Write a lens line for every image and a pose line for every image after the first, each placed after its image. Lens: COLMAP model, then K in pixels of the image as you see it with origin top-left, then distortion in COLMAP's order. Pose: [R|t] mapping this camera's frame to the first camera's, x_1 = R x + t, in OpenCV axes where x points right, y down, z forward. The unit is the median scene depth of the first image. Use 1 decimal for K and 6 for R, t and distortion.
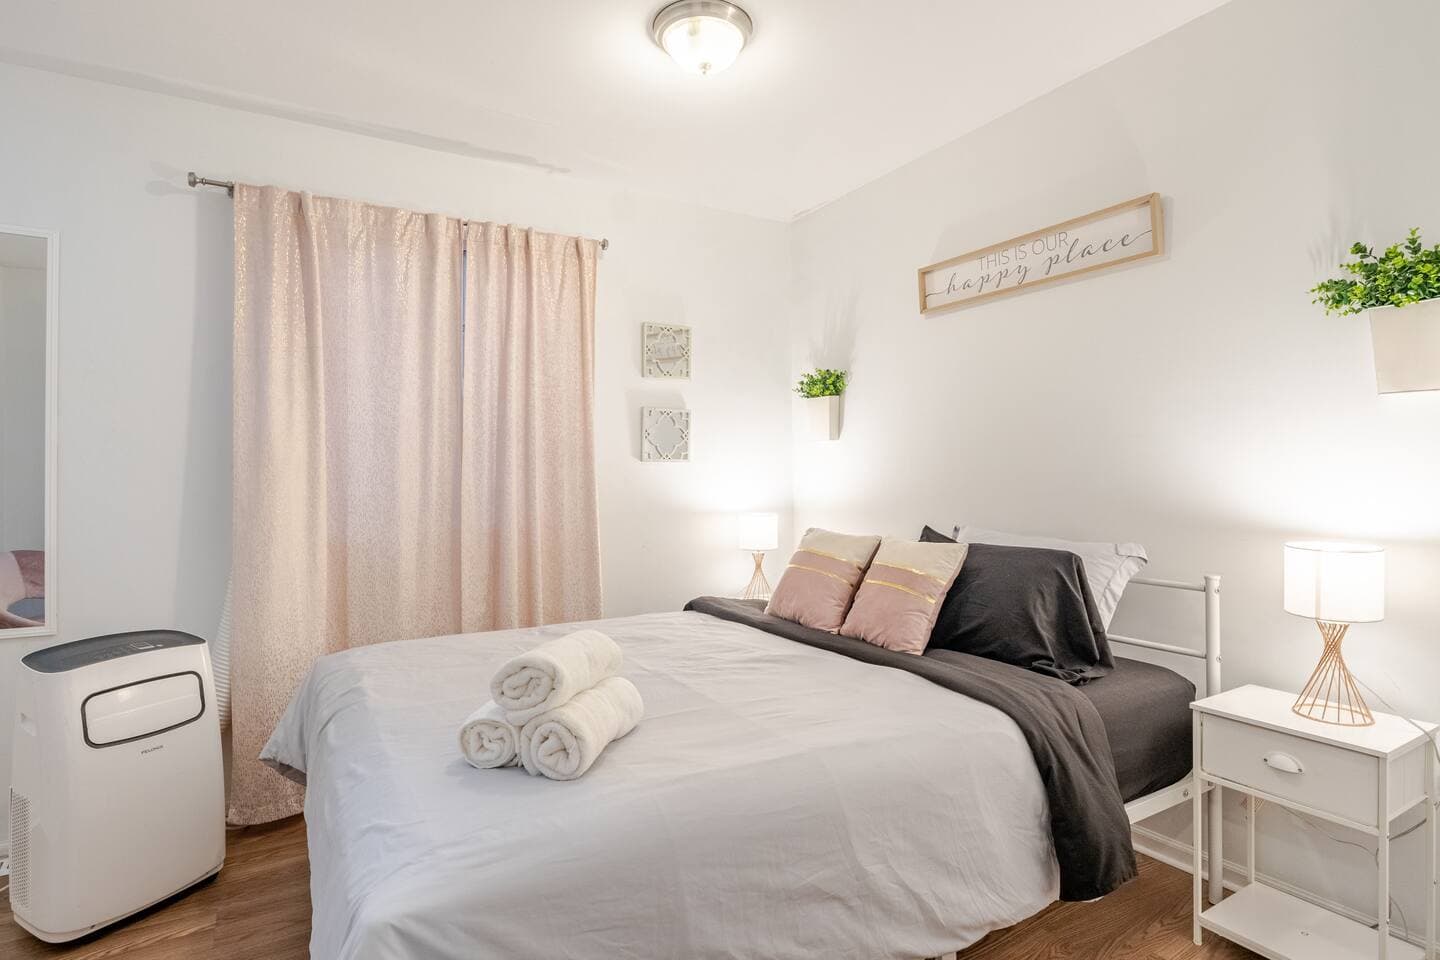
lens RADIAL K [[743.4, 0, 717.2], [0, 743.4, 490.8], [0, 0, 1]] dist [-0.000877, 0.000502]
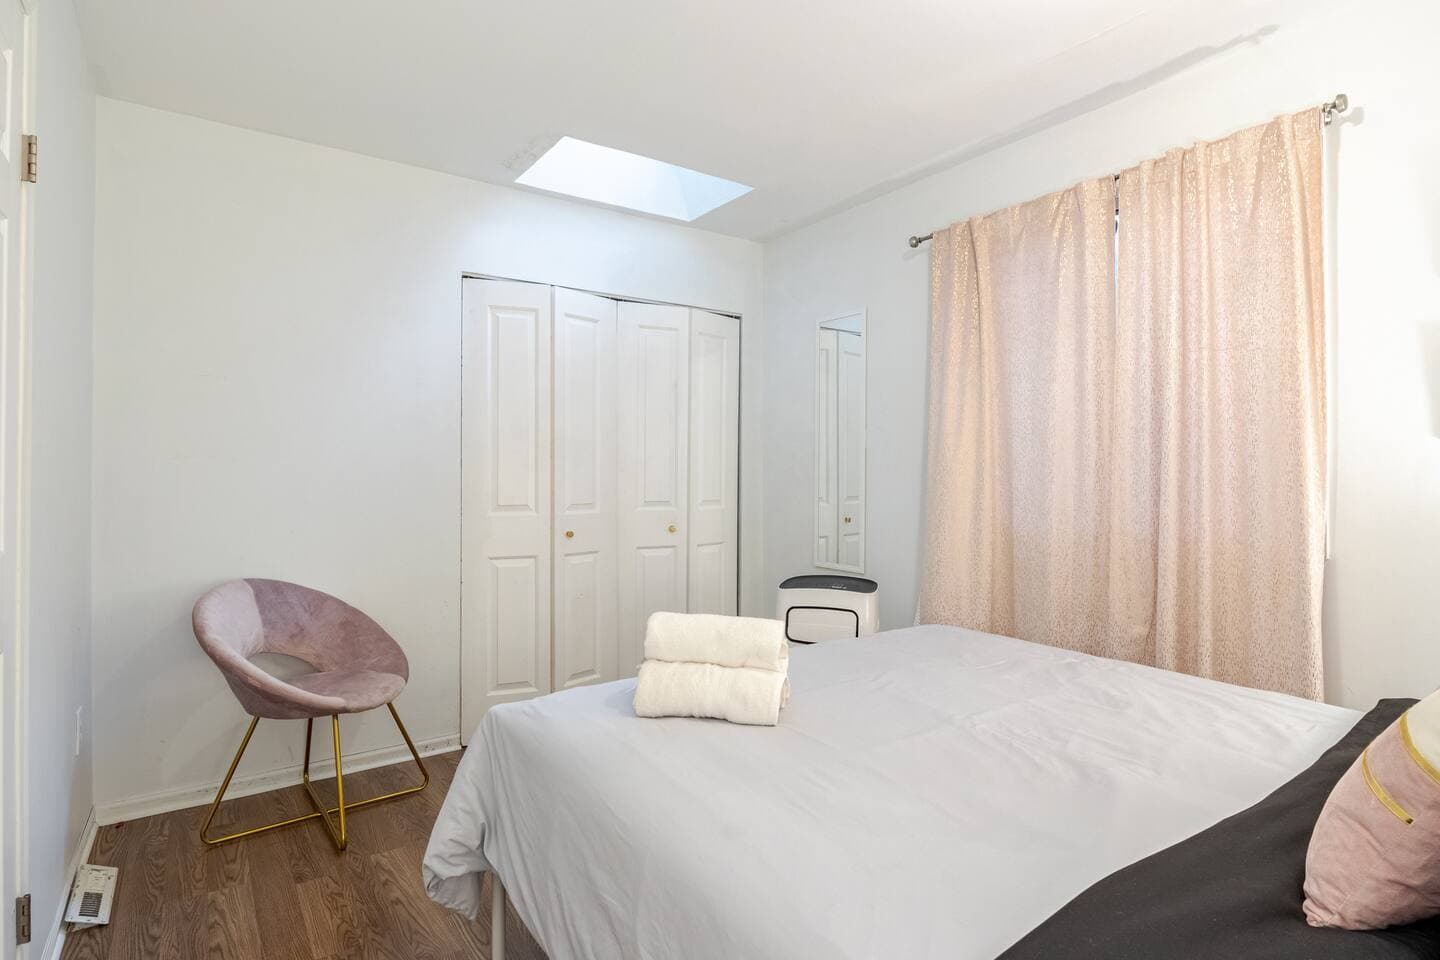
lens RADIAL K [[744.3, 0, 709.4], [0, 744.3, 477.9], [0, 0, 1]] dist [-0.010460, 0.000981]
pose [[0.072600, 0.025567, -0.997033, 0.516669], [-0.008386, 0.999652, 0.025024, -0.029694], [0.997326, 0.006544, 0.072789, 0.493374]]
